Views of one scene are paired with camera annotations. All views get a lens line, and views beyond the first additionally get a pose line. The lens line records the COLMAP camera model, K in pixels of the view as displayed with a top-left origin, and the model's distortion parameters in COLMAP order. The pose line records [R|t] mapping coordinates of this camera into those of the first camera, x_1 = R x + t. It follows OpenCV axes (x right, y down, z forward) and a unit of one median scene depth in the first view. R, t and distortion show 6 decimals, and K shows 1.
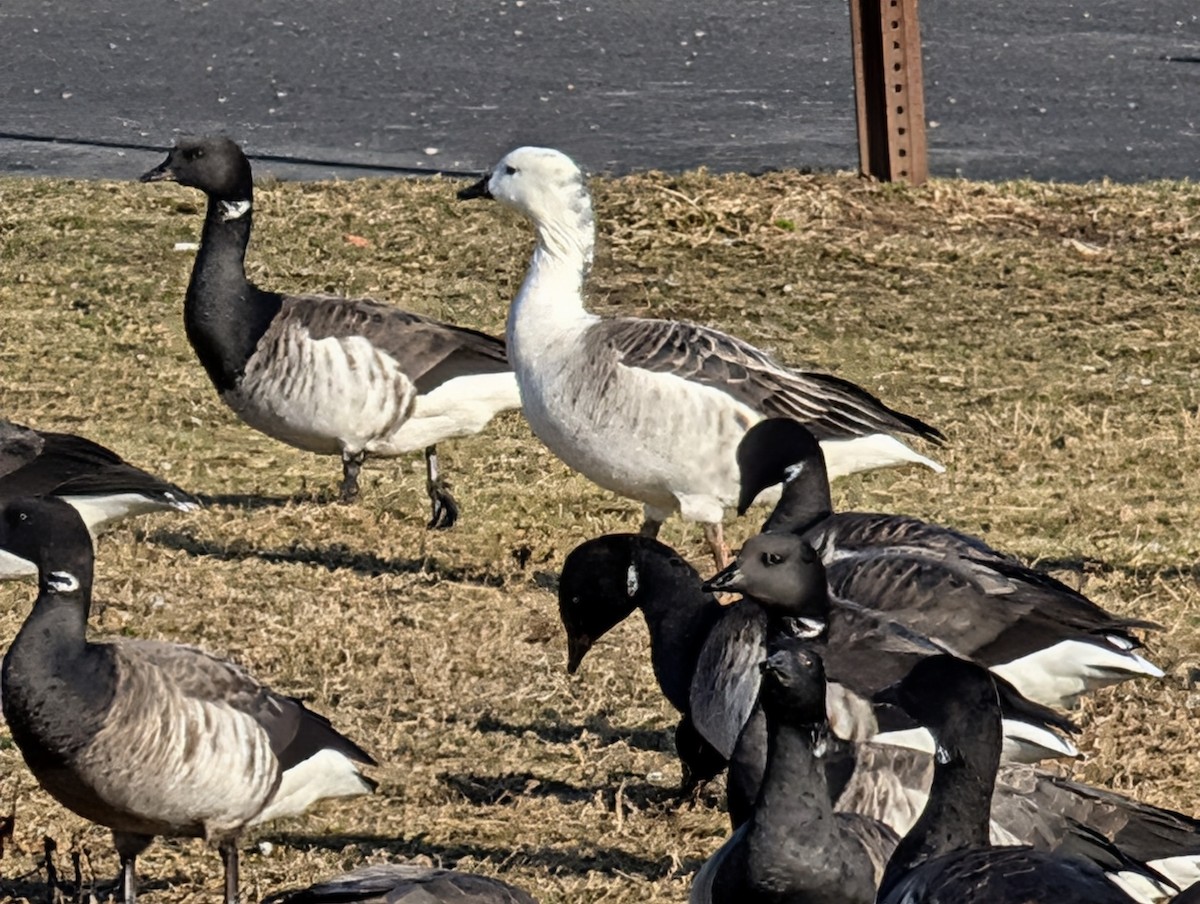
lens RADIAL K [[484.3, 0, 606.3], [0, 484.3, 448.3], [0, 0, 1]] dist [0.007849, 0.001078]
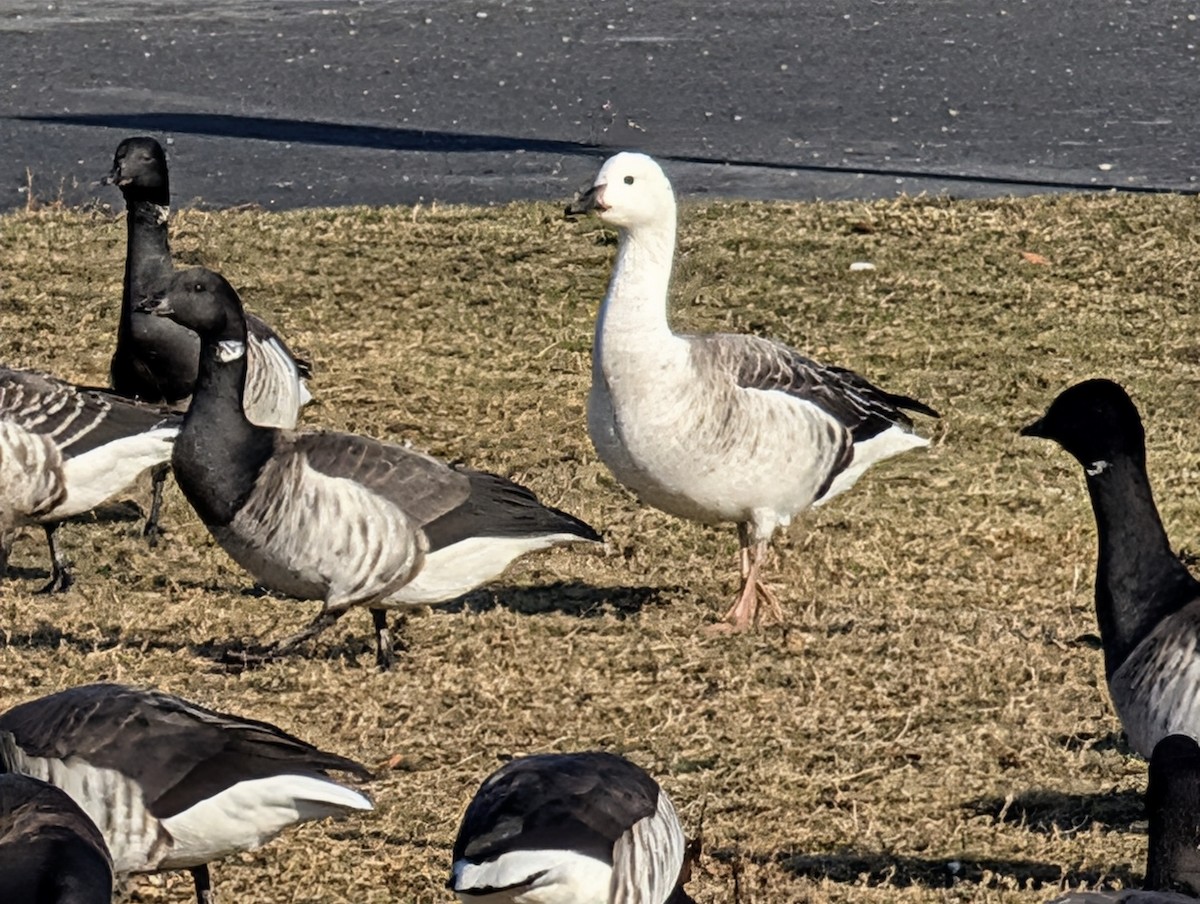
lens RADIAL K [[484.3, 0, 606.1], [0, 484.3, 450.0], [0, 0, 1]] dist [0.007849, 0.001078]
pose [[0.999498, -0.016722, 0.026901, -1.420649], [0.016681, 0.999859, 0.001741, -0.048914], [-0.026926, -0.001291, 0.999637, 0.021327]]
